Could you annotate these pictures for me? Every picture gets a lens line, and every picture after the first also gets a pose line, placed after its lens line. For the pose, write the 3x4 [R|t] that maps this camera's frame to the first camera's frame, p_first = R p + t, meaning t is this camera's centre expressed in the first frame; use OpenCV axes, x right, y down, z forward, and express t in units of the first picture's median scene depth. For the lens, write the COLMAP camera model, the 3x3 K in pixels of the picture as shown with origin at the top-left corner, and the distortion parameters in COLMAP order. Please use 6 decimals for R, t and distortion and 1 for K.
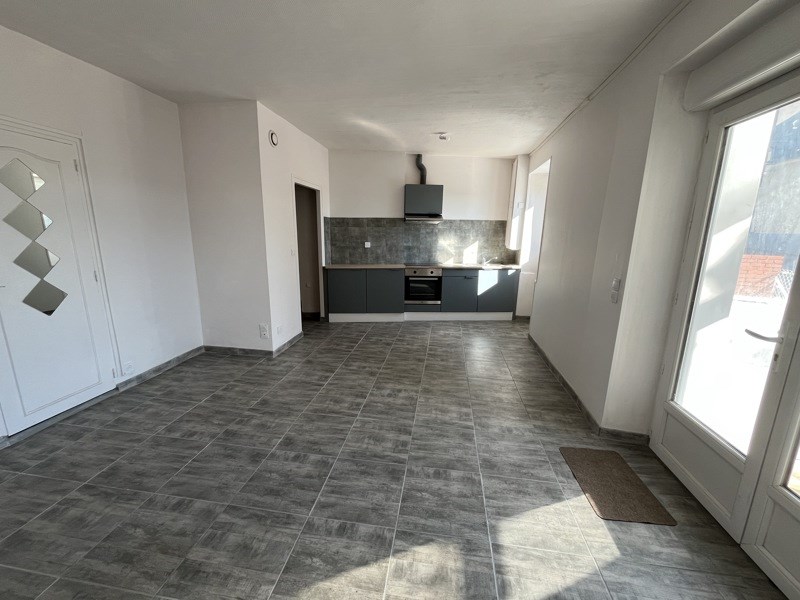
lens RADIAL K [[322.7, 0, 399.5], [0, 322.7, 299.9], [0, 0, 1]] dist [-0.008732, 0.000795]
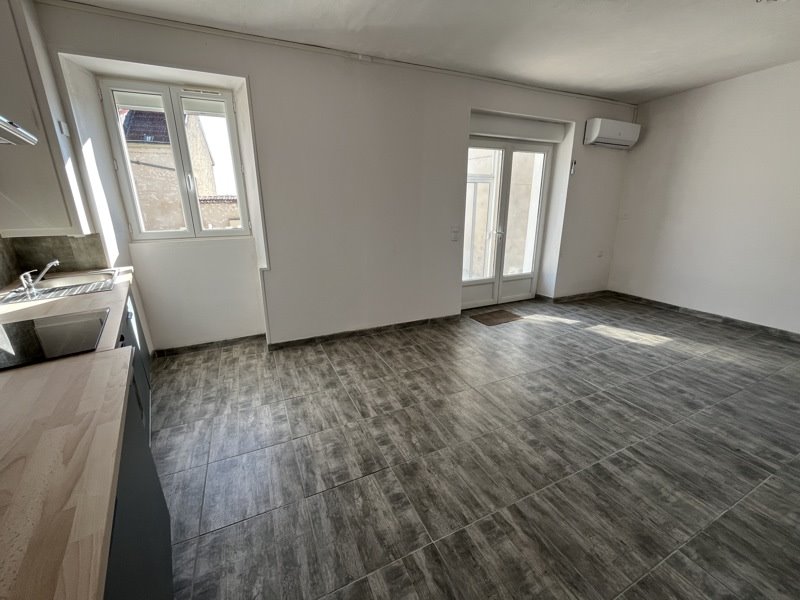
lens RADIAL K [[322.7, 0, 398.6], [0, 322.7, 300.2], [0, 0, 1]] dist [-0.008732, 0.000795]
pose [[-0.547337, -0.246467, 0.799798, -0.513833], [0.174728, 0.900941, 0.397210, -0.382496], [-0.818470, 0.357154, -0.450054, 1.900489]]
